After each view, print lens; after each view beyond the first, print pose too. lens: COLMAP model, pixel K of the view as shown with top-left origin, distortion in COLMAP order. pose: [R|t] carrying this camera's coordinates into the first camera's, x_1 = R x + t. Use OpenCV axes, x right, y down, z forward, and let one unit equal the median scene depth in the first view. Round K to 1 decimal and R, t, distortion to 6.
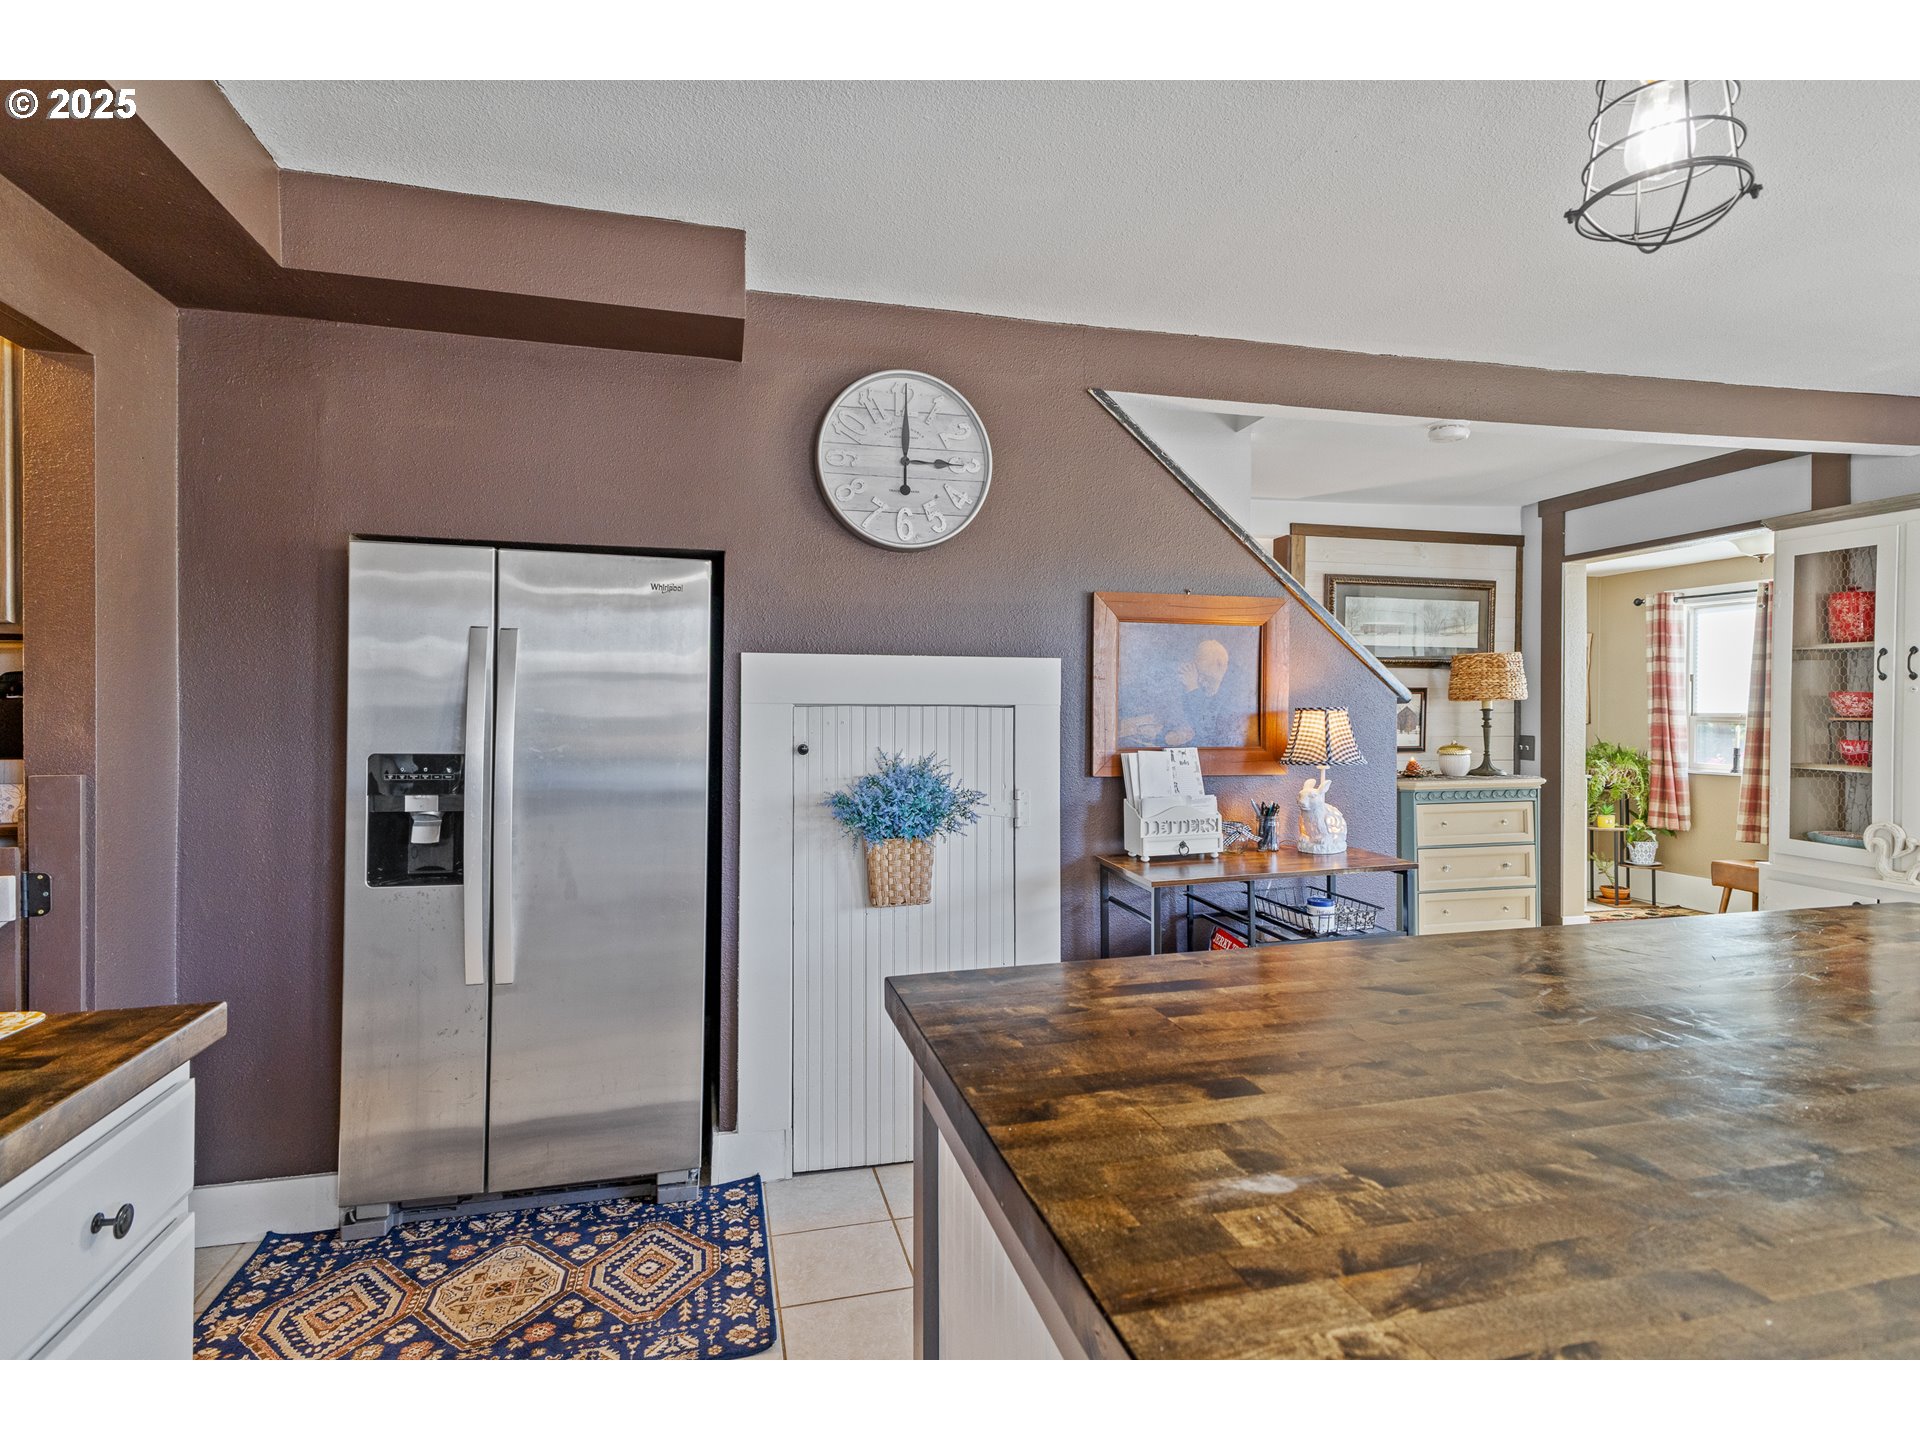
lens RADIAL K [[994.3, 0, 960.0], [0, 994.3, 720.0], [0, 0, 1]] dist [0.017042, 0.000132]
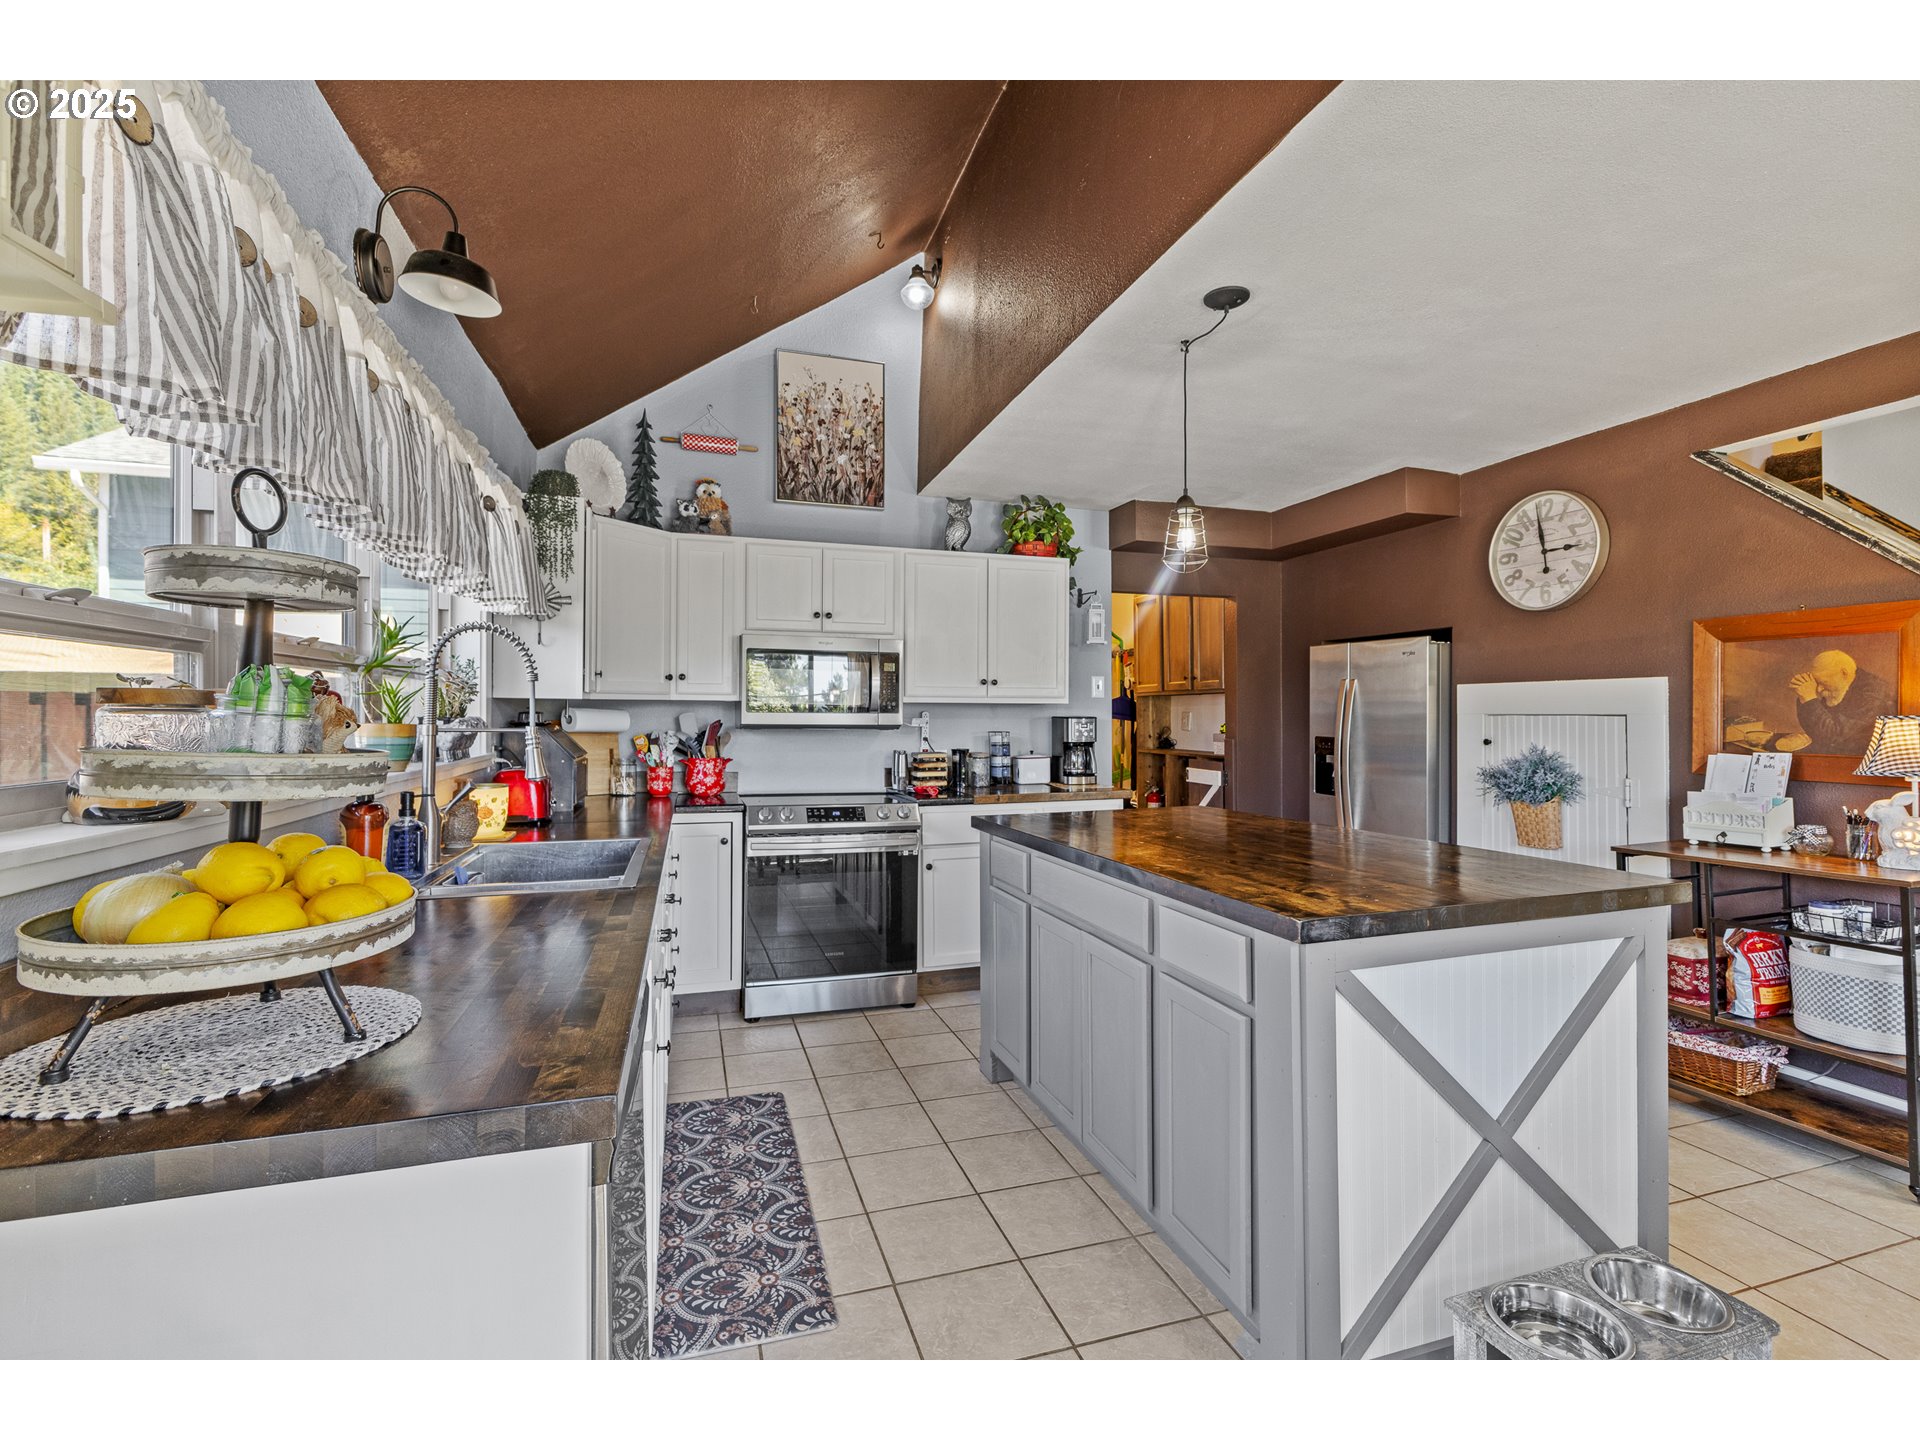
lens RADIAL K [[880.2, 0, 964.1], [0, 880.2, 702.0], [0, 0, 1]] dist [-0.000983, -0.001257]
pose [[0.066783, -0.015977, -0.997640, 0.990132], [-0.013233, 0.999770, -0.016897, 0.000227], [0.997680, 0.014330, 0.066556, 0.038290]]
